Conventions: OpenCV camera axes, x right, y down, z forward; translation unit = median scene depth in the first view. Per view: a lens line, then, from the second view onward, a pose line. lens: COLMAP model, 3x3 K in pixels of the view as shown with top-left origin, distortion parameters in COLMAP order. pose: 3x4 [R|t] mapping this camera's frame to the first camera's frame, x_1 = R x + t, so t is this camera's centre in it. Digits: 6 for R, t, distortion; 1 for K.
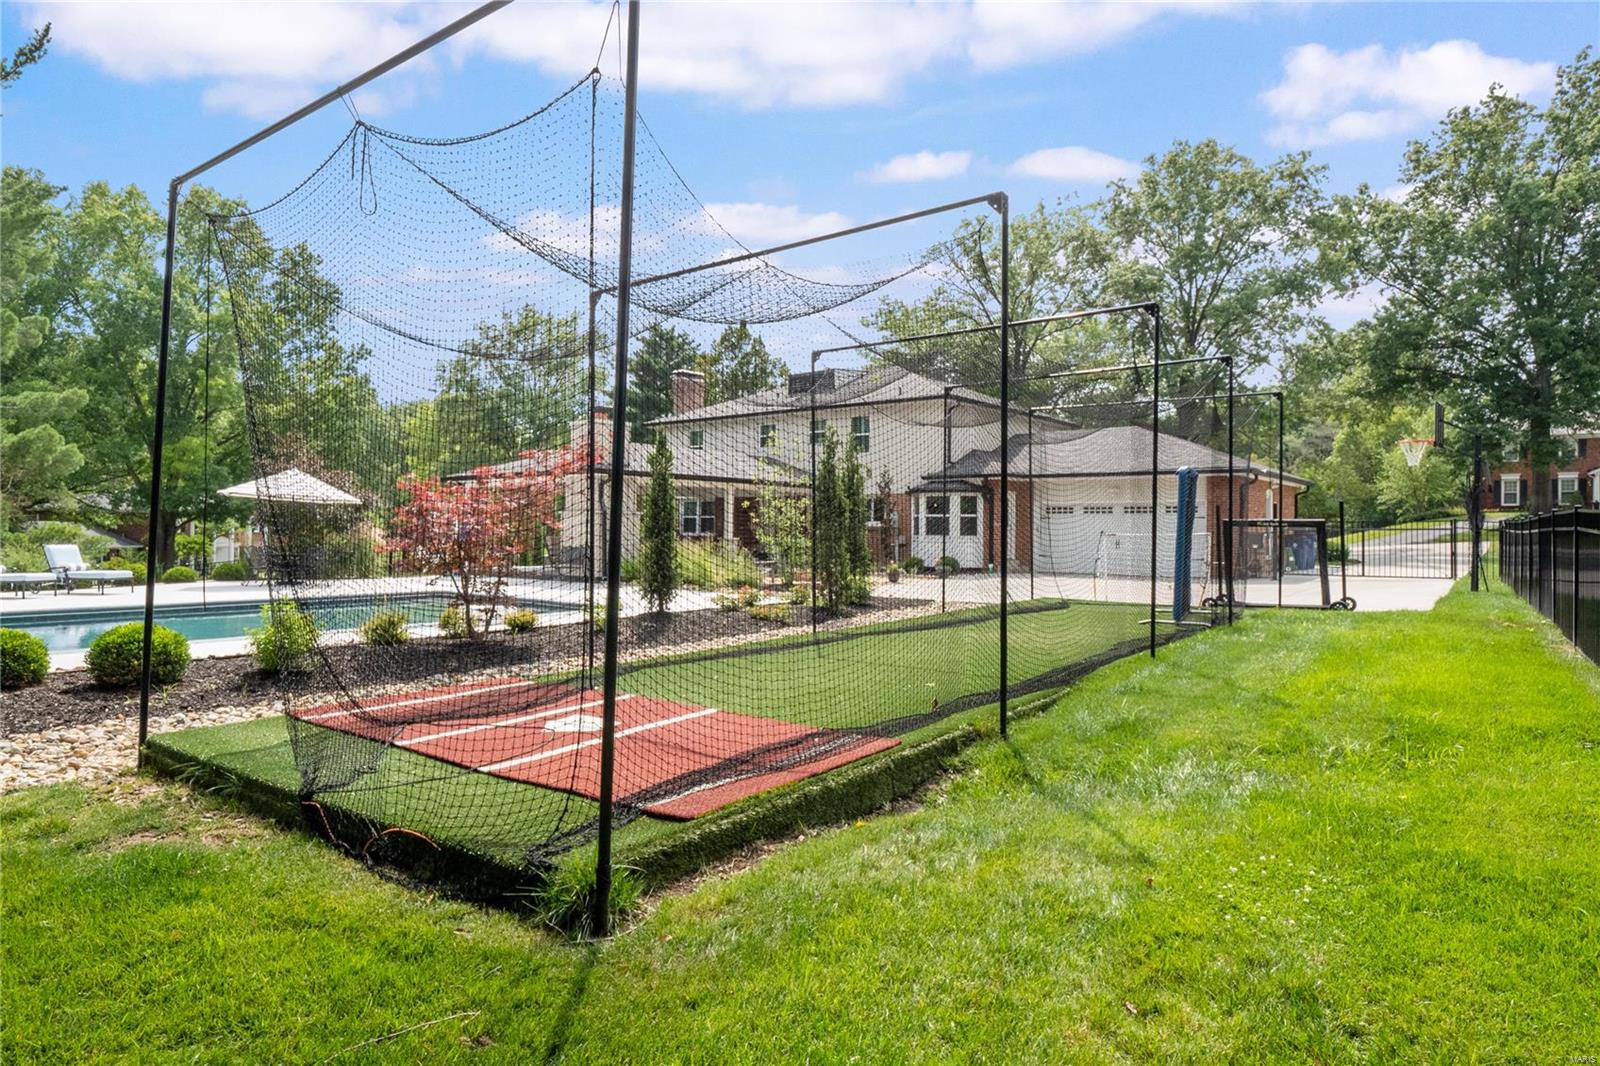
lens RADIAL K [[918.4, 0, 806.8], [0, 918.4, 528.5], [0, 0, 1]] dist [0.008397, 0.002658]
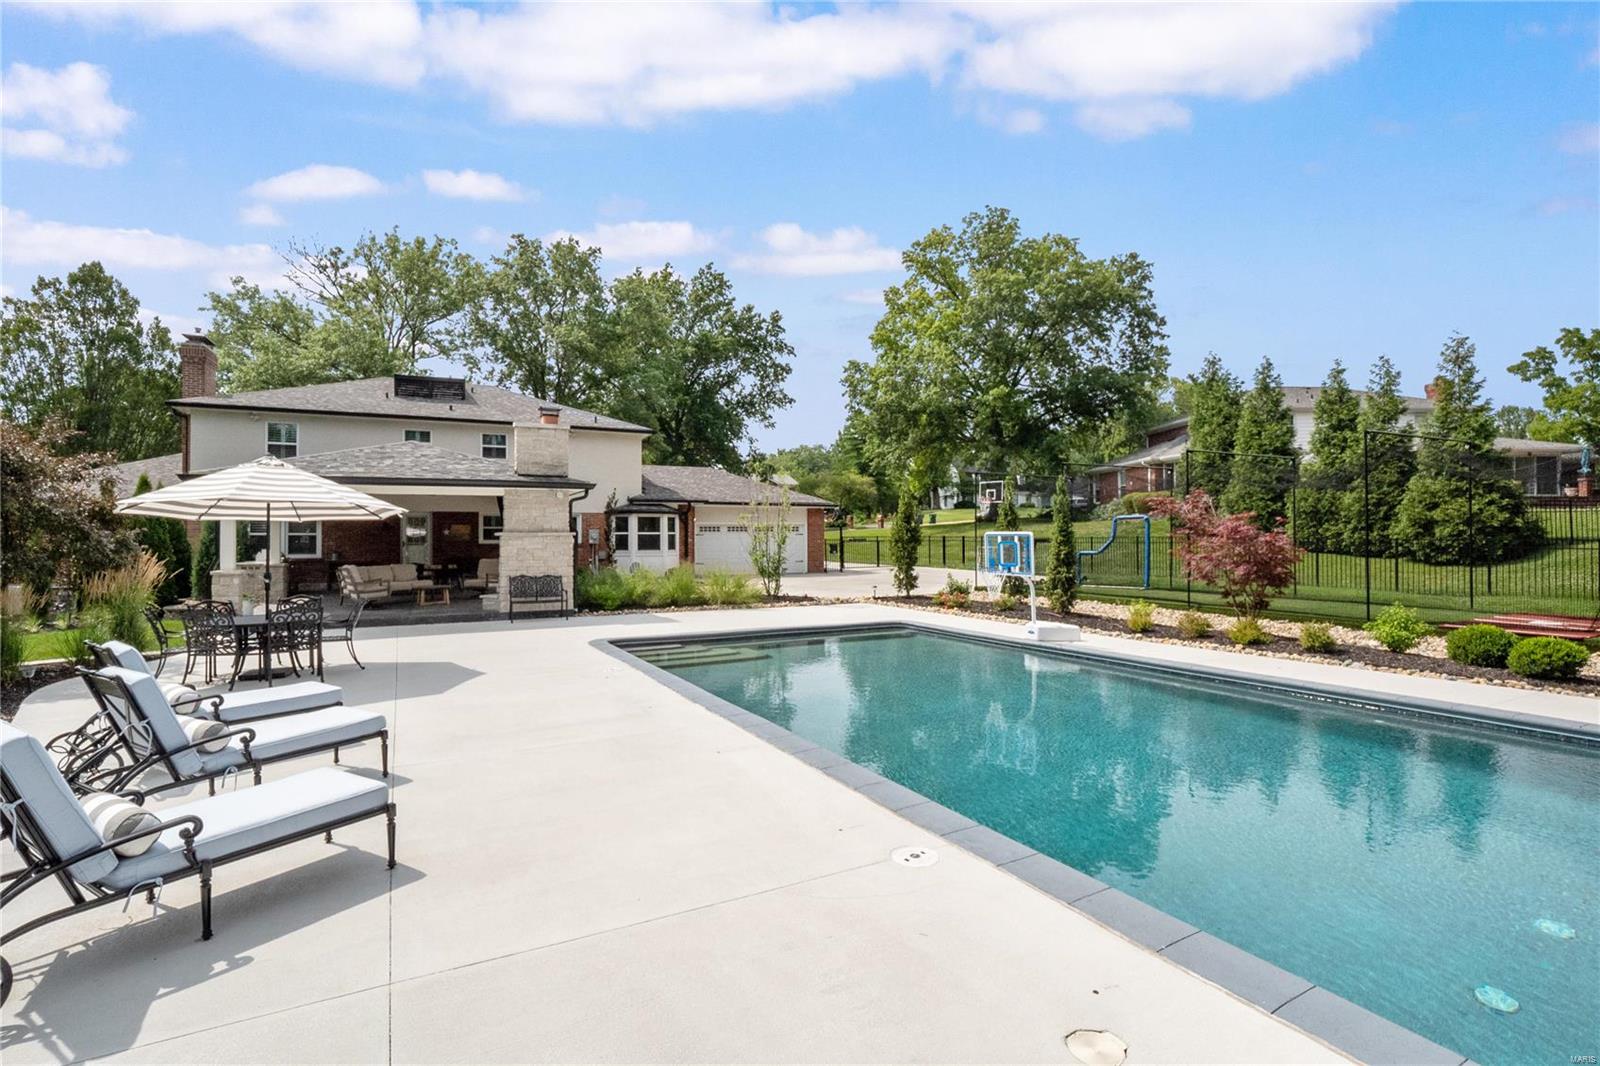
lens RADIAL K [[759.3, 0, 790.5], [0, 759.3, 531.8], [0, 0, 1]] dist [0.000258, 0.001046]
pose [[0.429856, -0.000484, 0.902897, -0.630315], [0.006271, 0.999977, -0.002450, -0.012019], [-0.902876, 0.006715, 0.429850, 0.408417]]
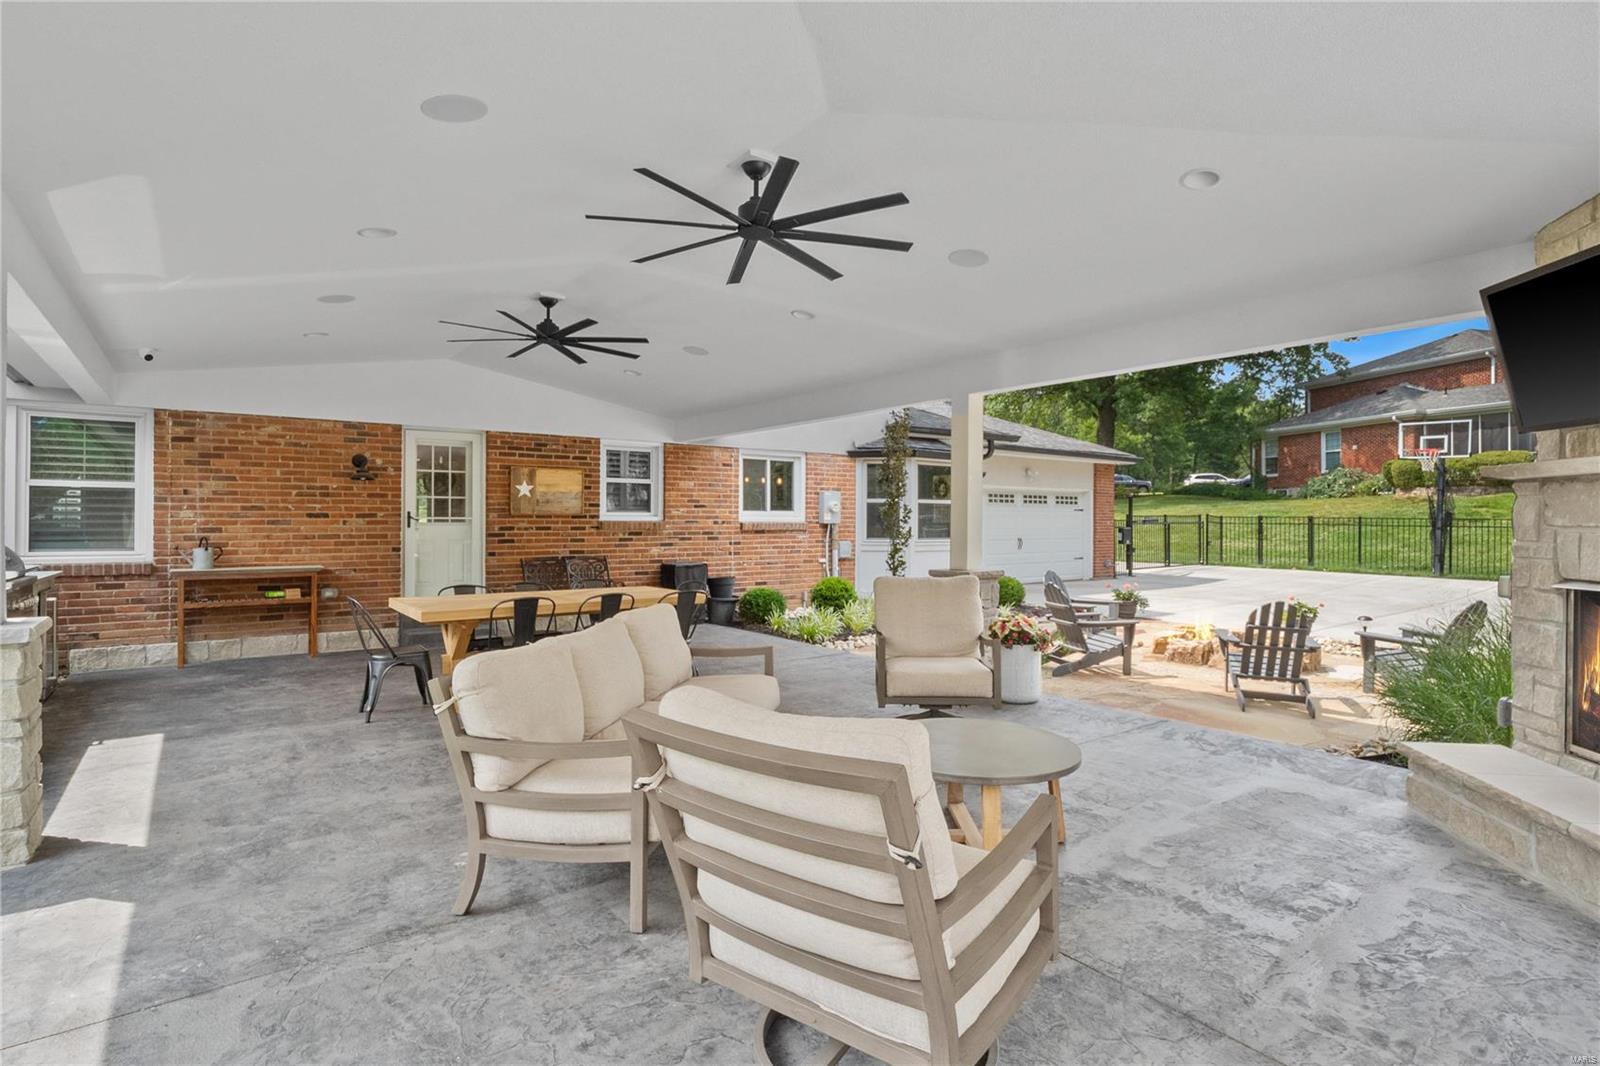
lens RADIAL K [[815.1, 0, 800.3], [0, 815.1, 520.4], [0, 0, 1]] dist [0.000459, -0.000680]
pose [[0.241146, -0.003379, 0.970483, -0.324634], [-0.003407, 0.999985, 0.004328, -0.004844], [-0.970483, -0.004350, 0.241131, 0.933130]]
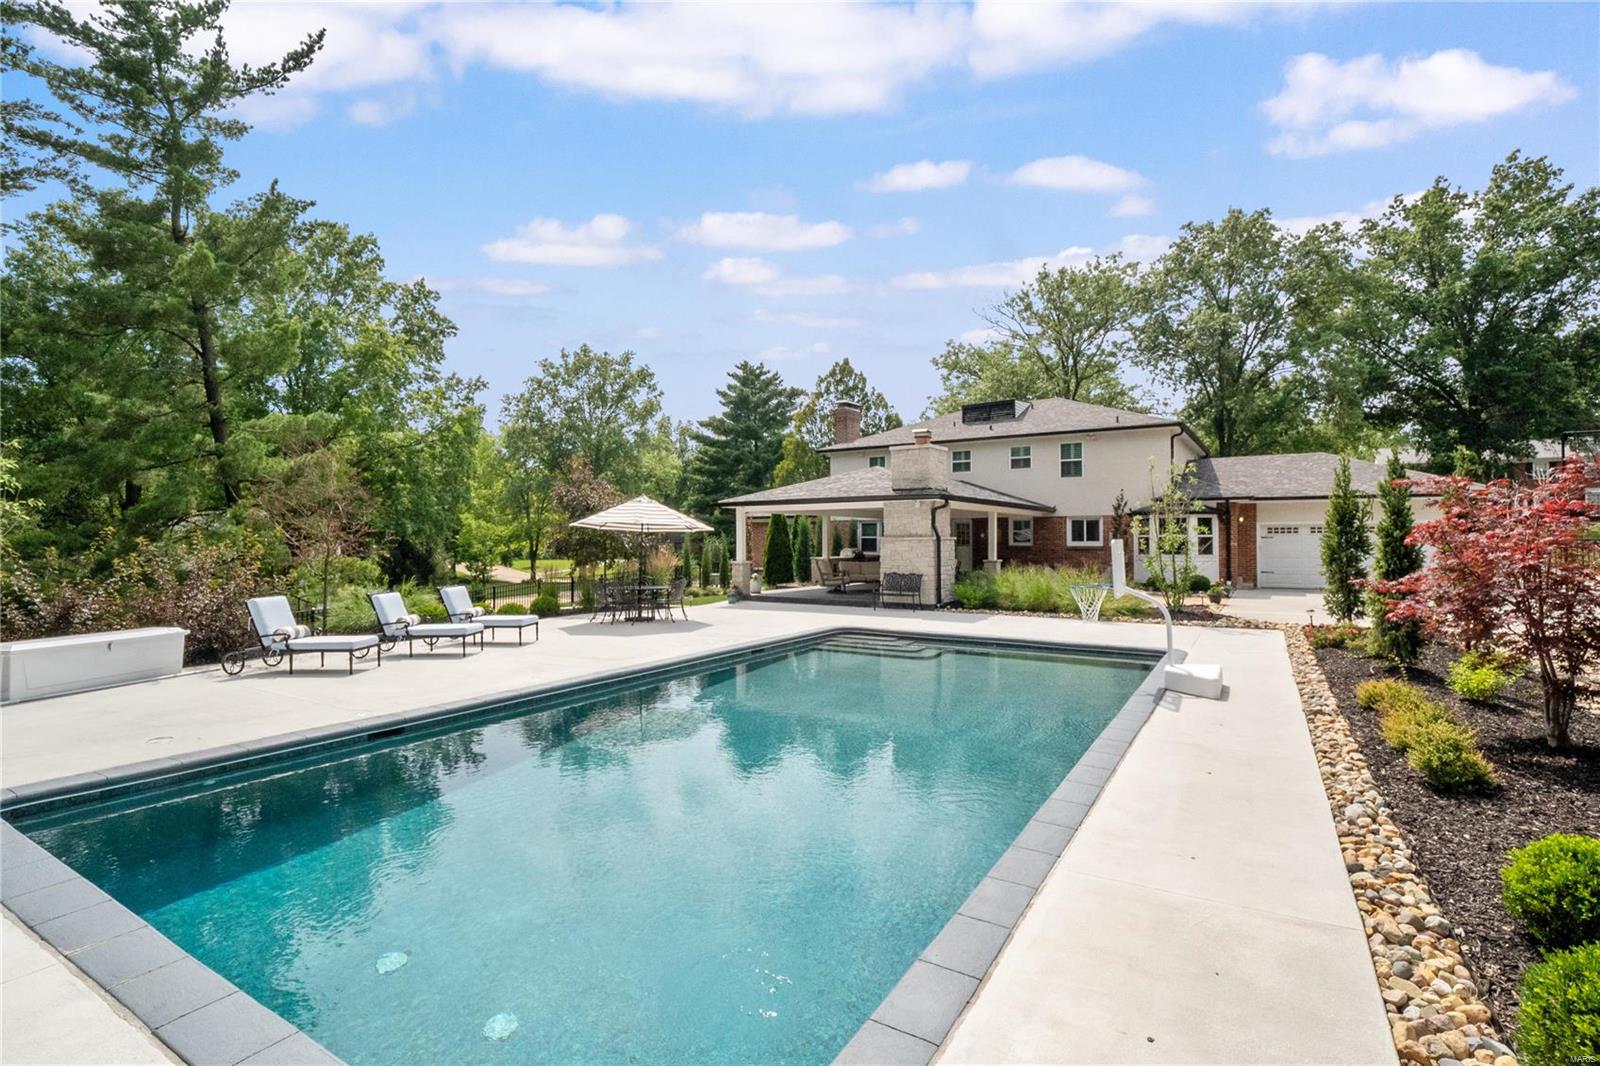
lens RADIAL K [[759.3, 0, 795.4], [0, 759.3, 524.9], [0, 0, 1]] dist [0.000258, 0.001046]
pose [[0.994916, -0.006085, 0.100526, -0.367552], [0.008148, 0.999764, -0.020123, -0.012148], [-0.100380, 0.020840, 0.994731, 0.163202]]
